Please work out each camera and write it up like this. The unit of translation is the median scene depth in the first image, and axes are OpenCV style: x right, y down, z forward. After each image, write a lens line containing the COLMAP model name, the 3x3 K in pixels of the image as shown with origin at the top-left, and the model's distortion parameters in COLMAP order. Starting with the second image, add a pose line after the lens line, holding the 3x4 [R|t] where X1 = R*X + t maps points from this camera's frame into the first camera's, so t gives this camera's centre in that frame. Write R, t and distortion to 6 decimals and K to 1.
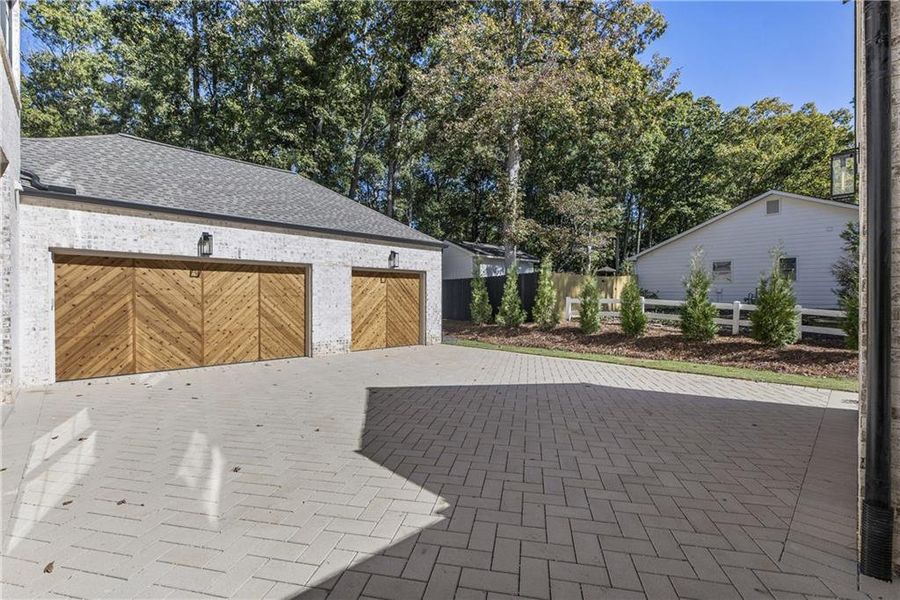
lens RADIAL K [[395.3, 0, 438.0], [0, 395.3, 299.6], [0, 0, 1]] dist [-0.000793, -0.000155]
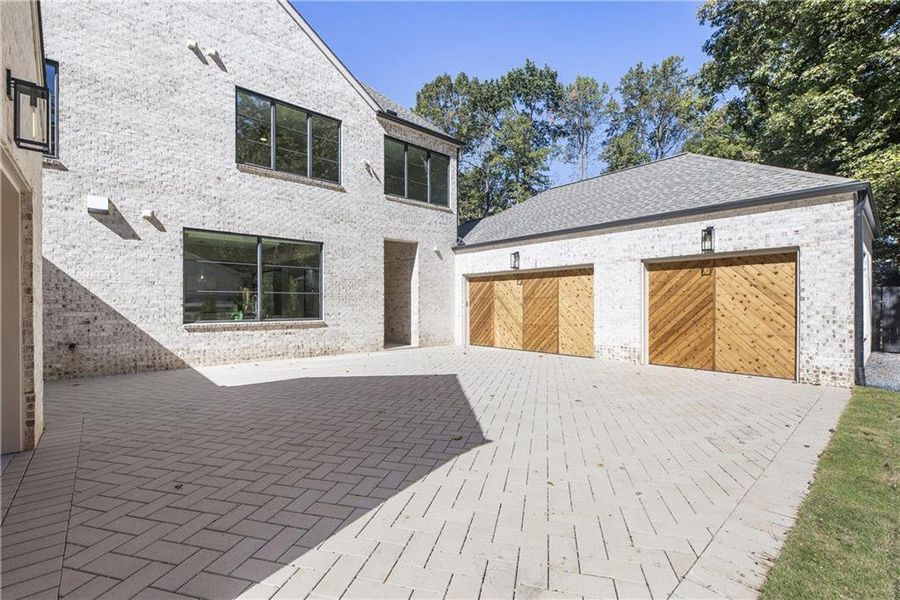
lens RADIAL K [[395.3, 0, 438.0], [0, 395.3, 299.6], [0, 0, 1]] dist [-0.000793, -0.000155]
pose [[-0.045439, 0.000092, -0.998967, 0.758368], [0.011961, 0.999928, -0.000452, -0.007167], [0.998896, -0.011969, -0.045437, 0.757544]]
